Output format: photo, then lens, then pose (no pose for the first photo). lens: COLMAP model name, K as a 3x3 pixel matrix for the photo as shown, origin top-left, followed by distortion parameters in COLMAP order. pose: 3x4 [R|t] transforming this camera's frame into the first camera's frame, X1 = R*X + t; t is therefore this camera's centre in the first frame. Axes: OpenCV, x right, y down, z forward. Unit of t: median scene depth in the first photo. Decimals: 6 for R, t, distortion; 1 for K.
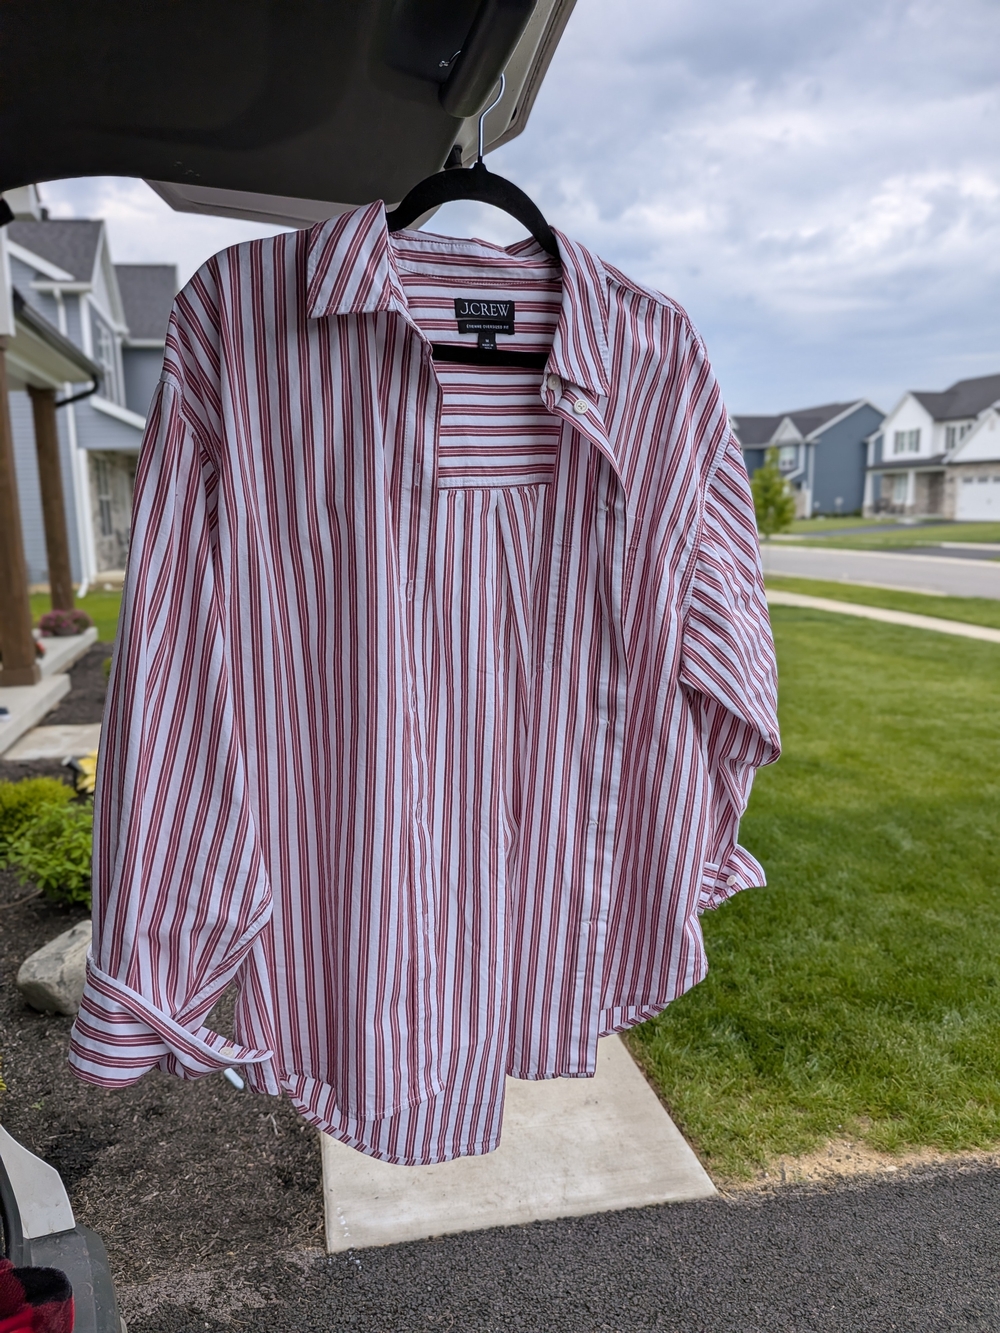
lens RADIAL K [[958.6, 0, 478.7], [0, 958.6, 681.0], [0, 0, 1]] dist [0.022618, -0.062873]
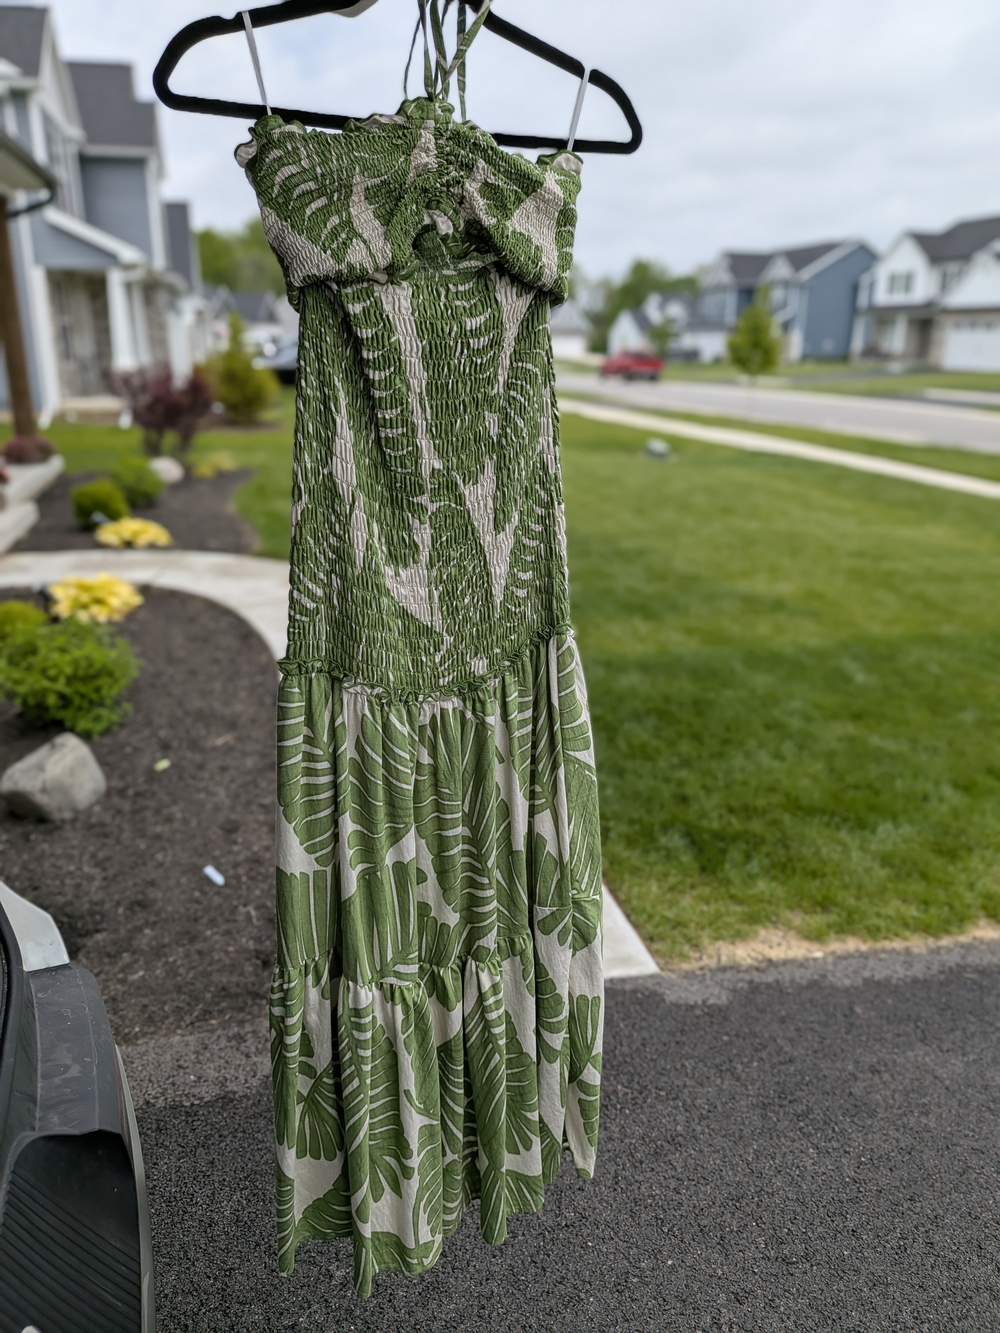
lens RADIAL K [[958.6, 0, 490.8], [0, 958.6, 666.4], [0, 0, 1]] dist [0.022618, -0.062873]
pose [[0.999210, 0.012574, 0.037699, 0.007751], [-0.017885, 0.989412, 0.144026, 0.023264], [-0.035489, -0.144586, 0.988856, -0.025820]]
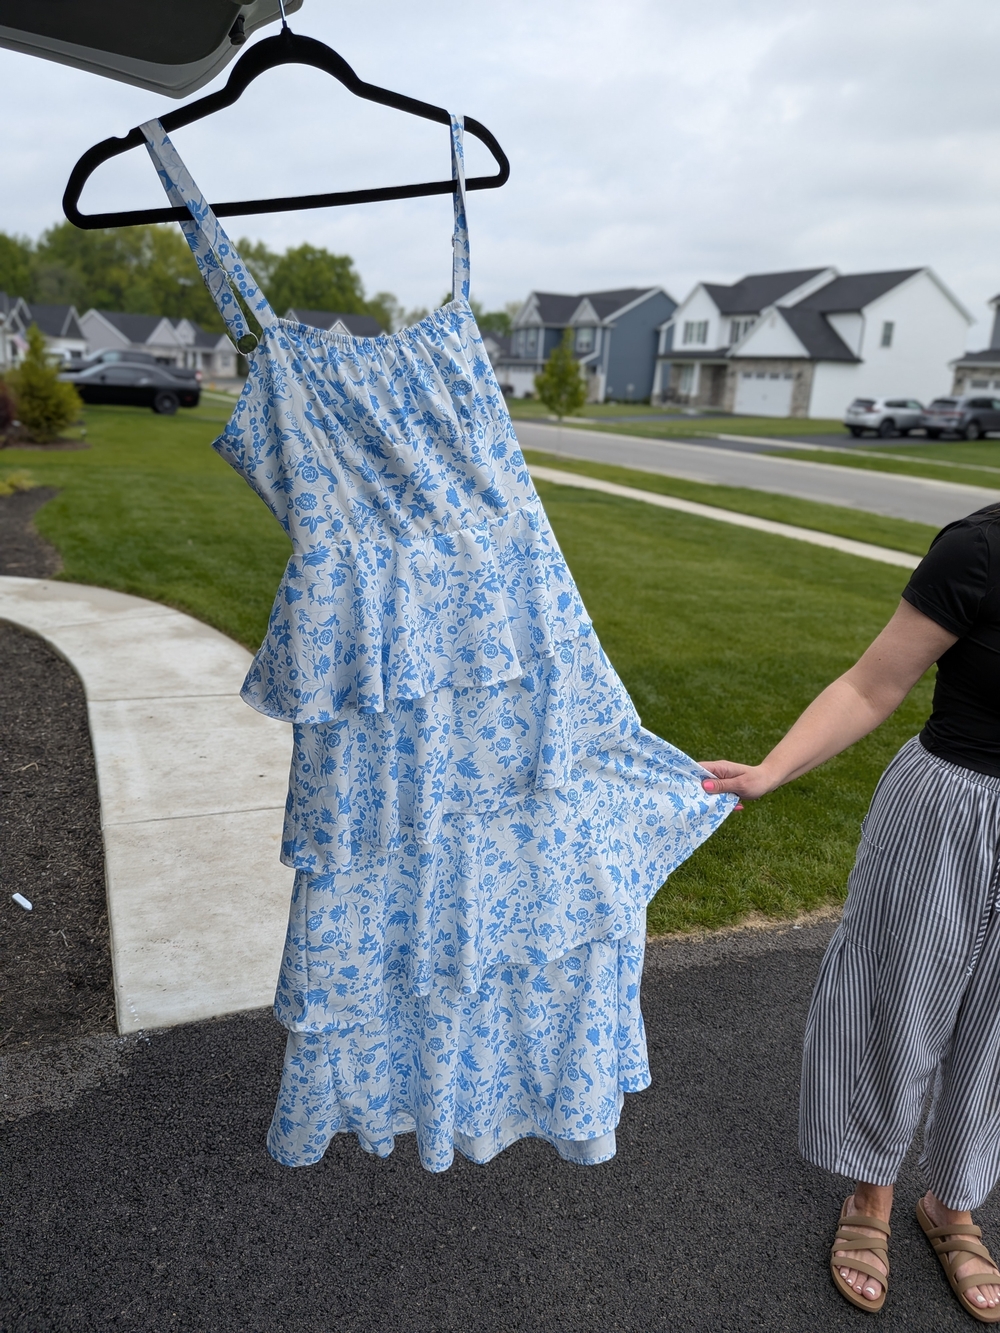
lens RADIAL K [[958.6, 0, 469.4], [0, 958.6, 678.6], [0, 0, 1]] dist [0.022618, -0.062873]
pose [[0.978924, 0.010346, 0.203964, 0.006366], [-0.036155, 0.991721, 0.123220, 0.022865], [-0.201000, -0.127998, 0.971193, -0.077289]]
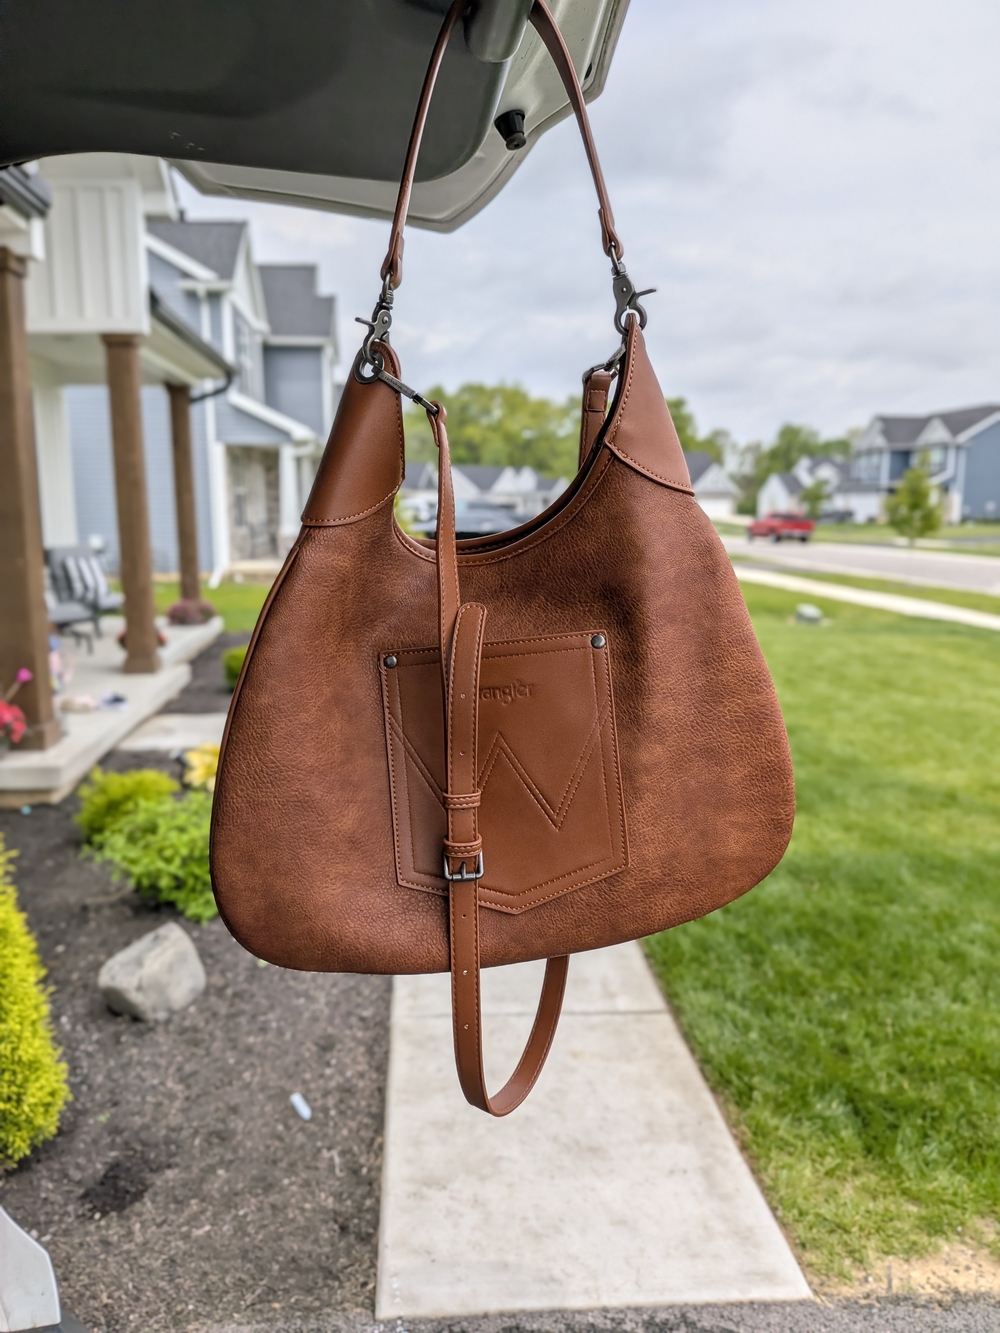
lens RADIAL K [[958.6, 0, 480.4], [0, 958.6, 675.9], [0, 0, 1]] dist [0.022618, -0.062873]
pose [[0.991497, 0.040207, -0.123760, 0.022900], [-0.040435, 0.999182, 0.000670, -0.022221], [0.123686, 0.004340, 0.992312, 0.059983]]
